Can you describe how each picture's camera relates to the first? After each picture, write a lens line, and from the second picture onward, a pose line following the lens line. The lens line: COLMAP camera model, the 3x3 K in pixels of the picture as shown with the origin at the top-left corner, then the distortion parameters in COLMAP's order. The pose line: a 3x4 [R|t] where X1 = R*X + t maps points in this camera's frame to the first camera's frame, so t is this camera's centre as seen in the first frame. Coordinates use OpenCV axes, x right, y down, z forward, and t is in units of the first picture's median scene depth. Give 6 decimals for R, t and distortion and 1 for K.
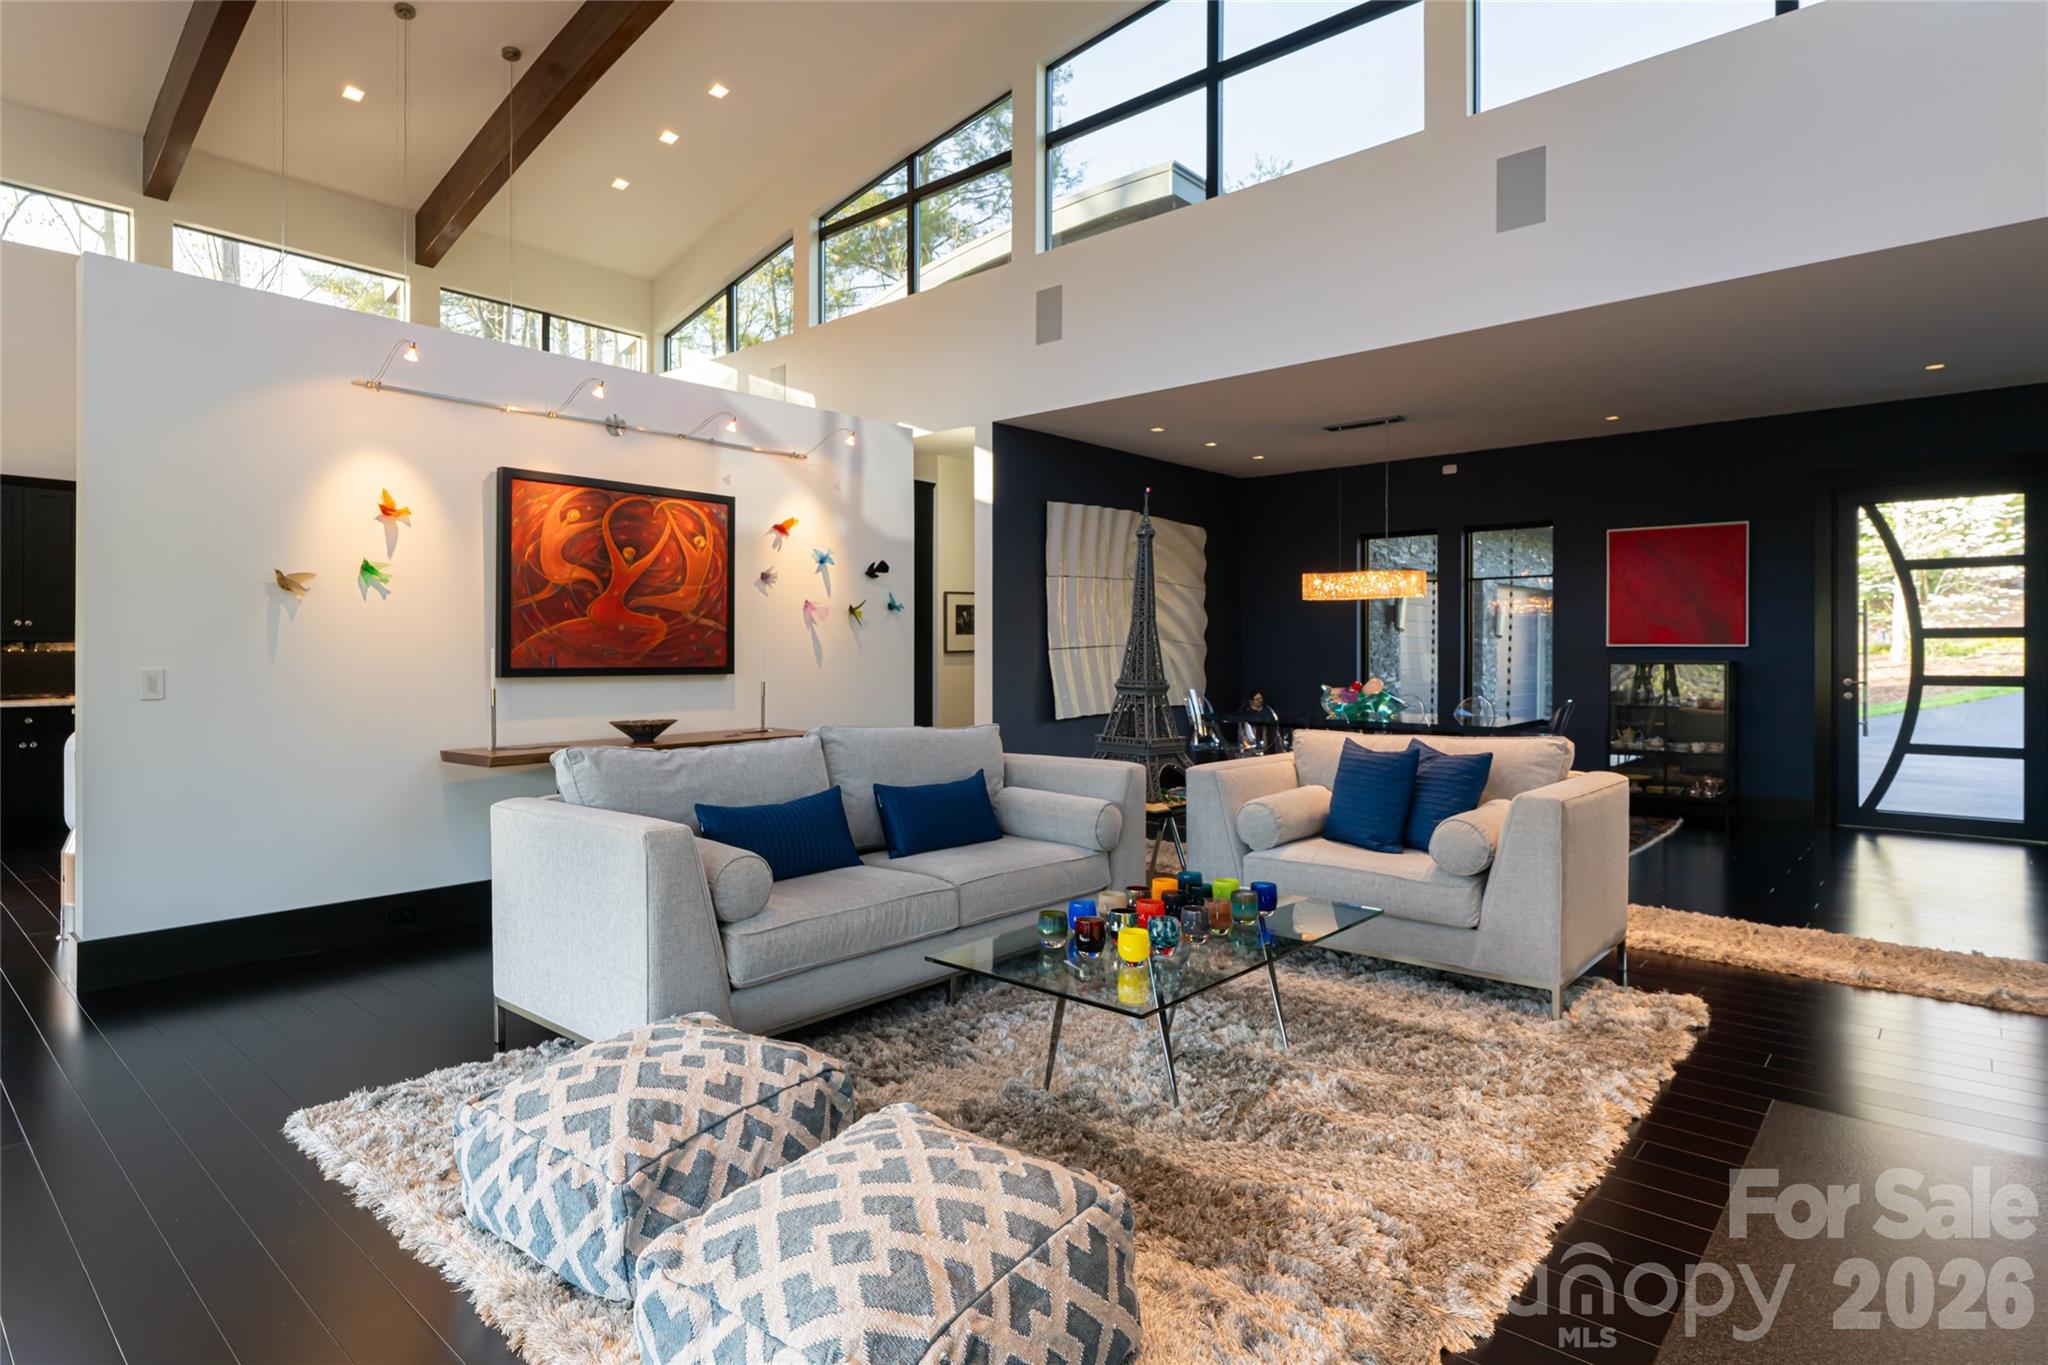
lens RADIAL K [[1071.8, 0, 985.1], [0, 1071.8, 655.4], [0, 0, 1]] dist [0.006771, 0.000232]
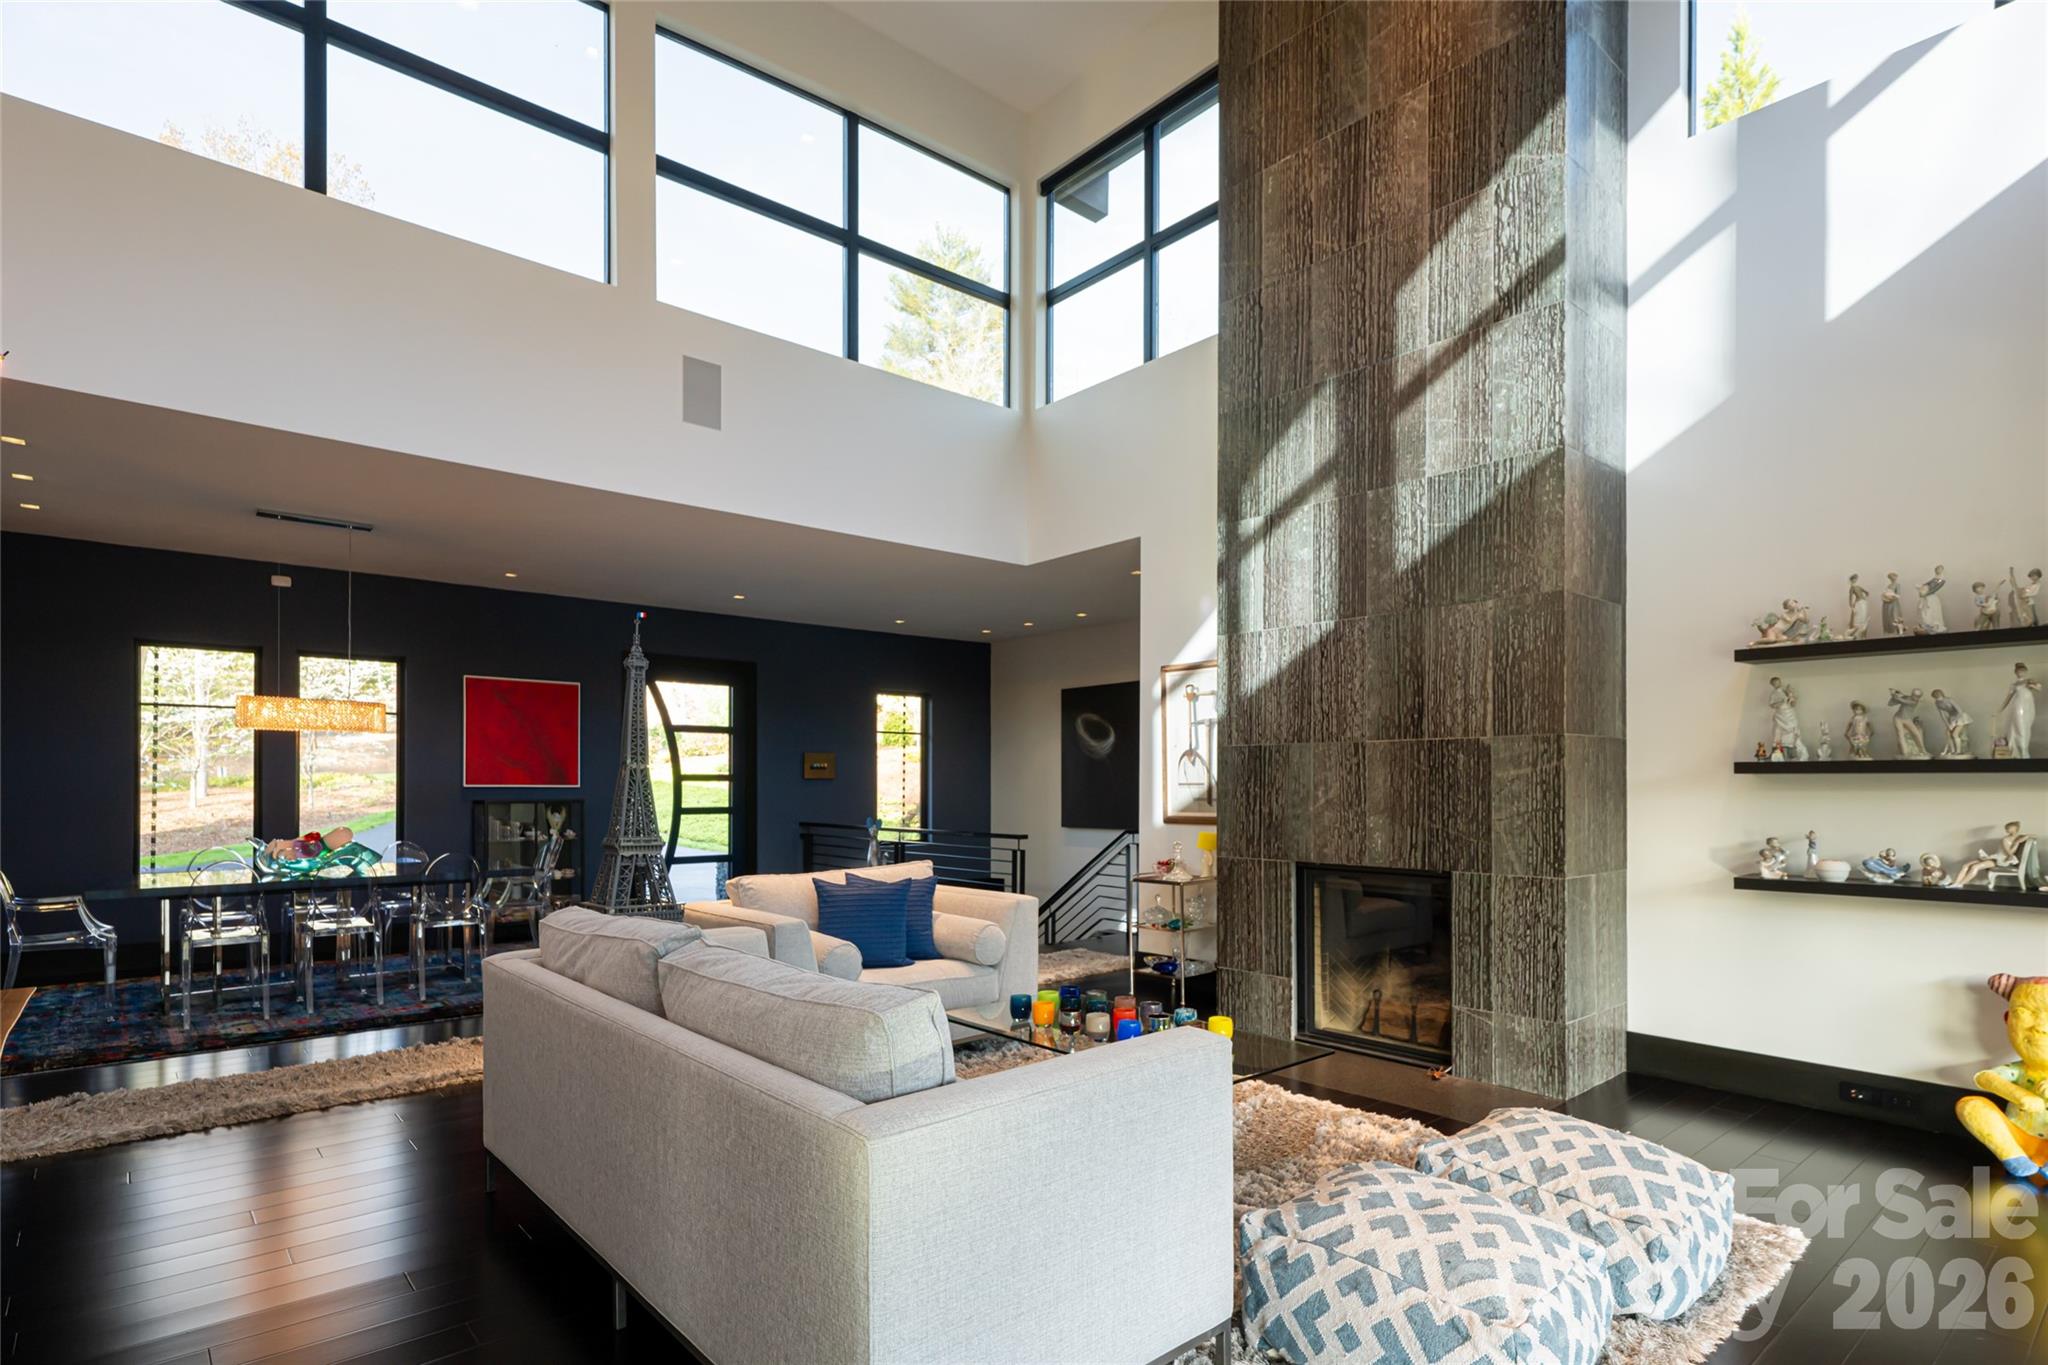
lens RADIAL K [[1049.5, 0, 1010.8], [0, 1049.5, 787.5], [0, 0, 1]] dist [0.011087, 0.000019]
pose [[0.121270, -0.004763, 0.992608, -0.559415], [0.001871, 0.999988, 0.004569, -0.016735], [-0.992618, 0.001303, 0.121278, 0.520505]]
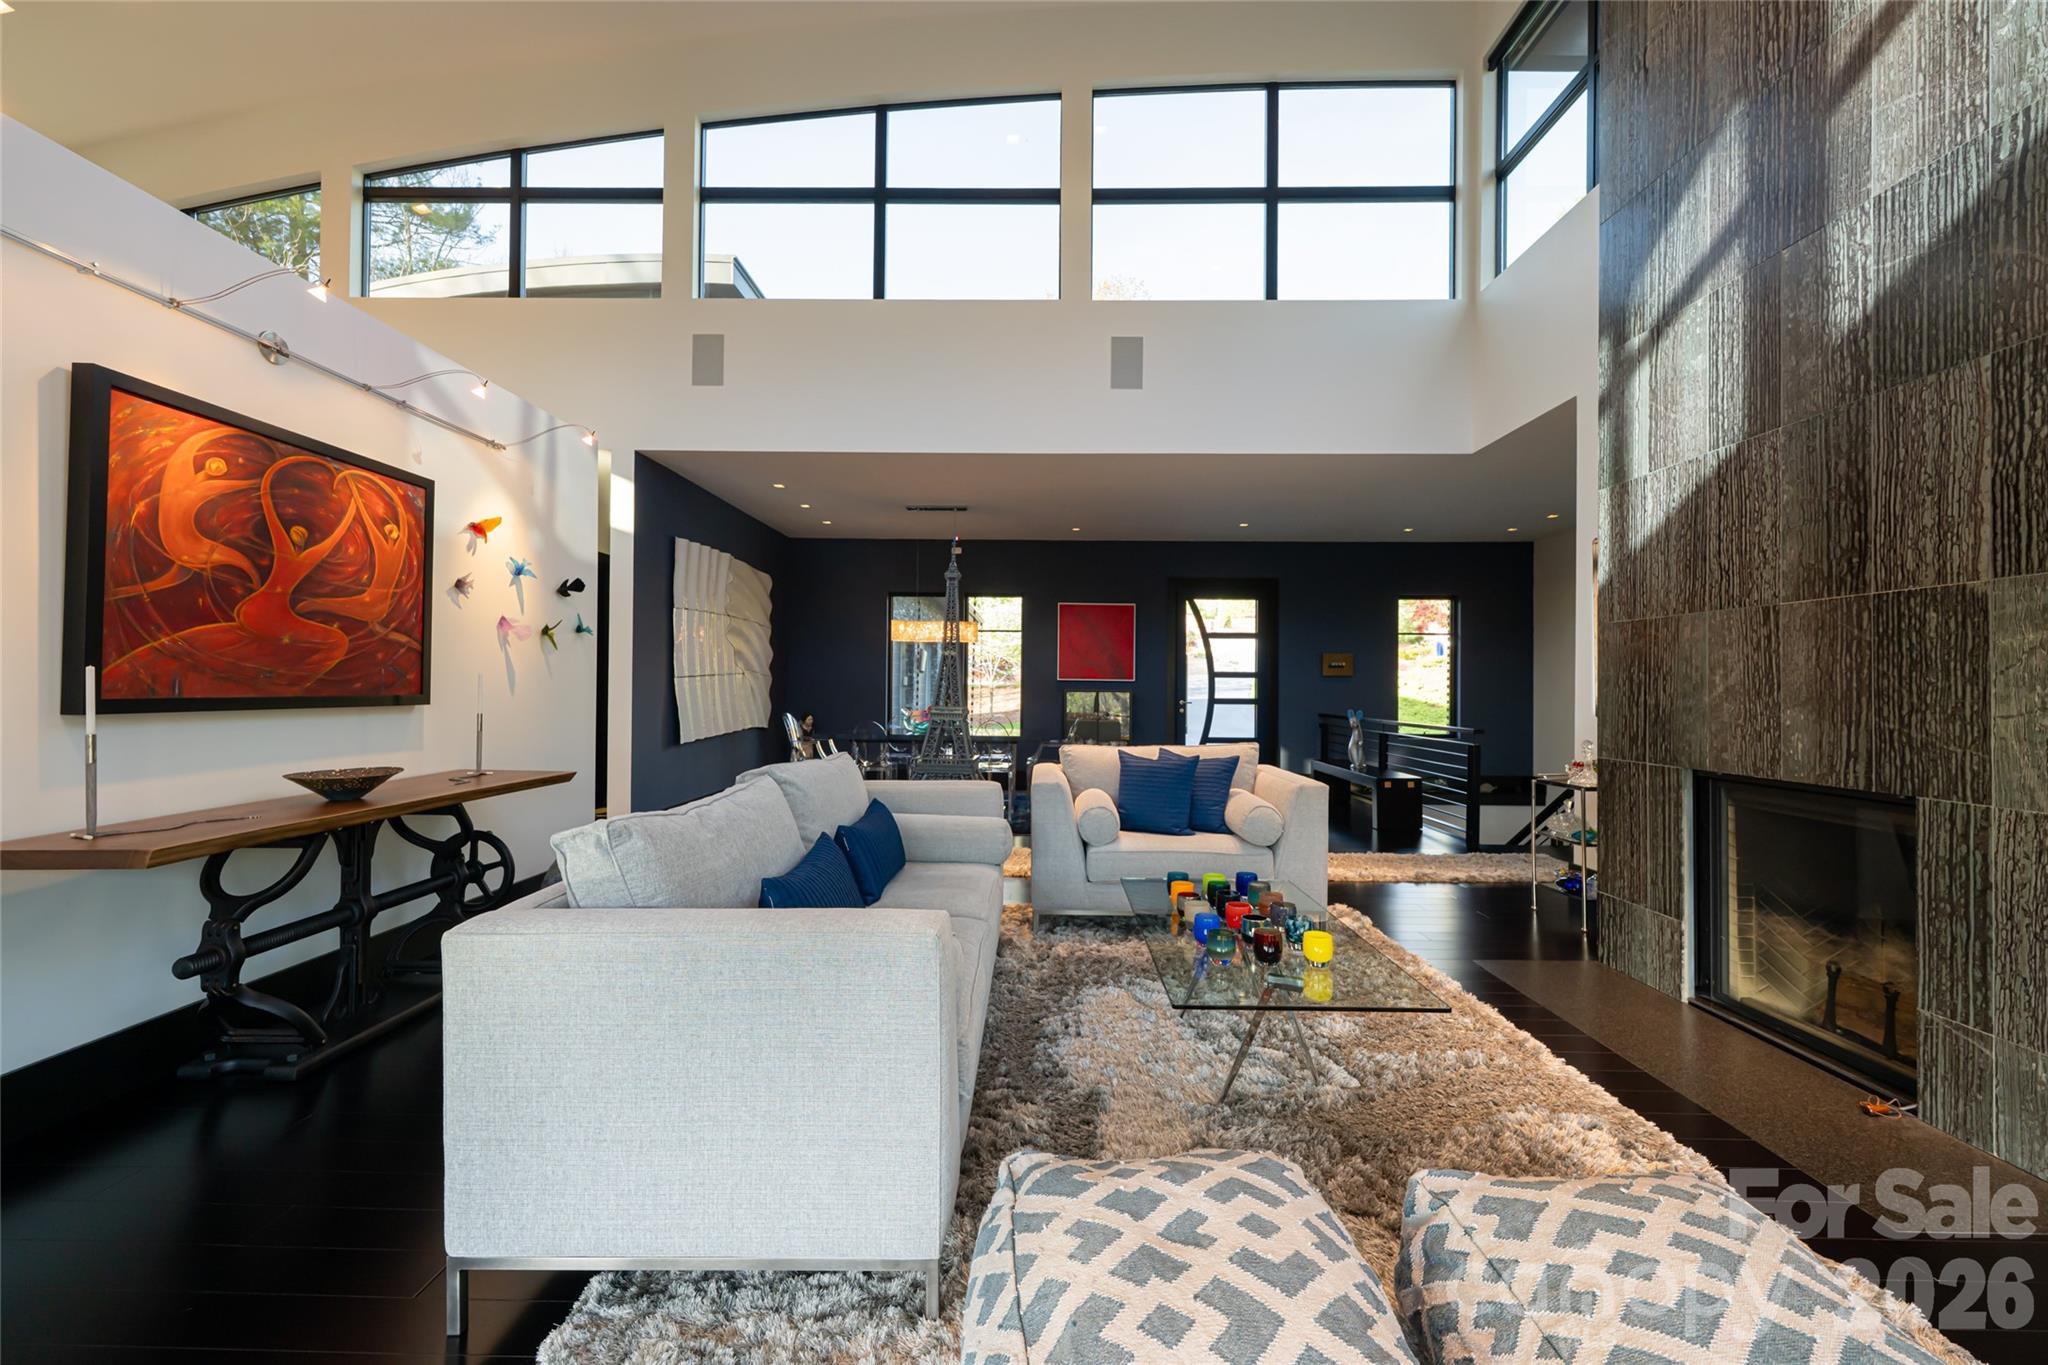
lens RADIAL K [[805.5, 0, 1024.0], [0, 805.5, 682.5], [0, 0, 1]] dist [0.002057, 0.000217]
pose [[0.751451, 0.008363, 0.659735, -0.303756], [-0.006867, 0.999965, -0.004855, 0.001073], [-0.659753, -0.000882, 0.751482, 0.270455]]
